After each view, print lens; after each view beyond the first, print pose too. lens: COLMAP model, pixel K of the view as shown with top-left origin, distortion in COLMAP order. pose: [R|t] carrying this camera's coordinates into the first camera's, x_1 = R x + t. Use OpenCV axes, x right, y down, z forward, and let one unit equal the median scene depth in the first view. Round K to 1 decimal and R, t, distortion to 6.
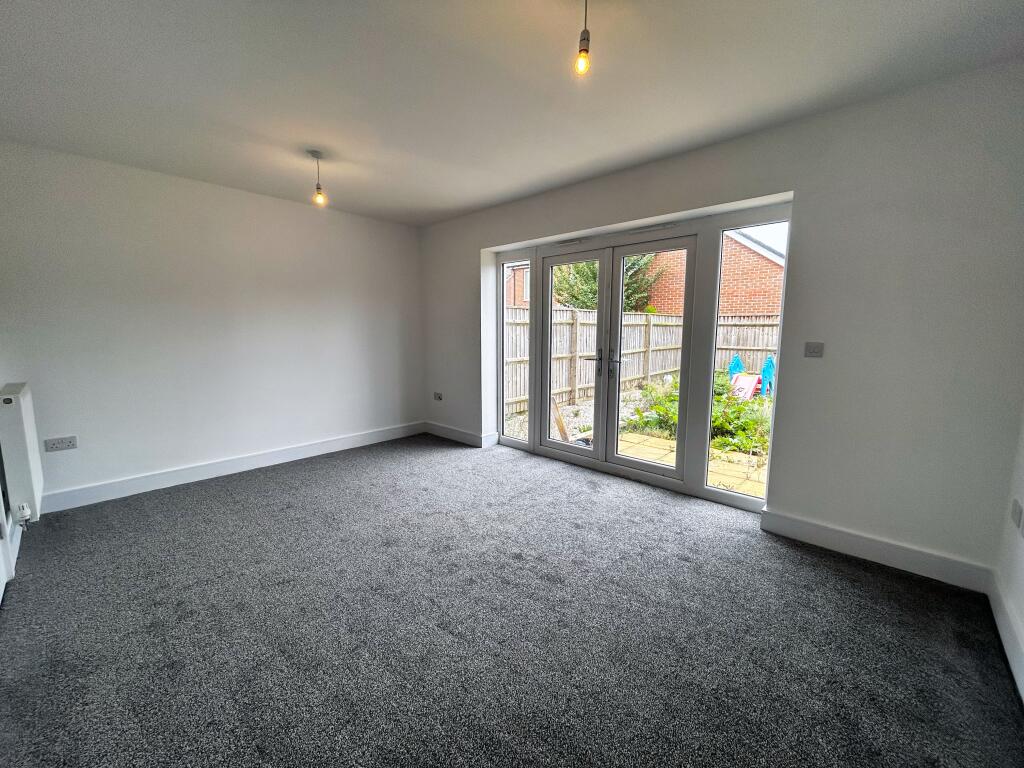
lens RADIAL K [[413.8, 0, 510.4], [0, 413.8, 383.9], [0, 0, 1]] dist [0.002329, 0.000417]
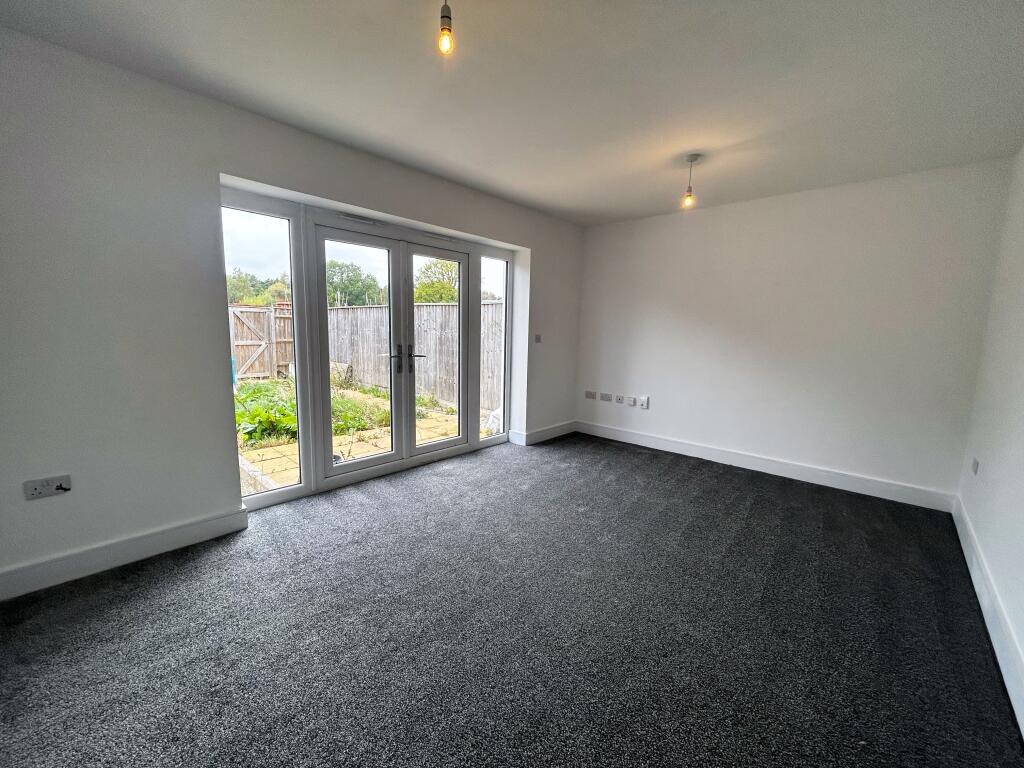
lens RADIAL K [[413.8, 0, 511.4], [0, 413.8, 380.8], [0, 0, 1]] dist [0.002329, 0.000417]
pose [[-0.008710, -0.127139, 0.991847, -0.757669], [0.110169, 0.985724, 0.127322, -0.096301], [-0.993875, 0.110380, 0.005421, 0.753267]]
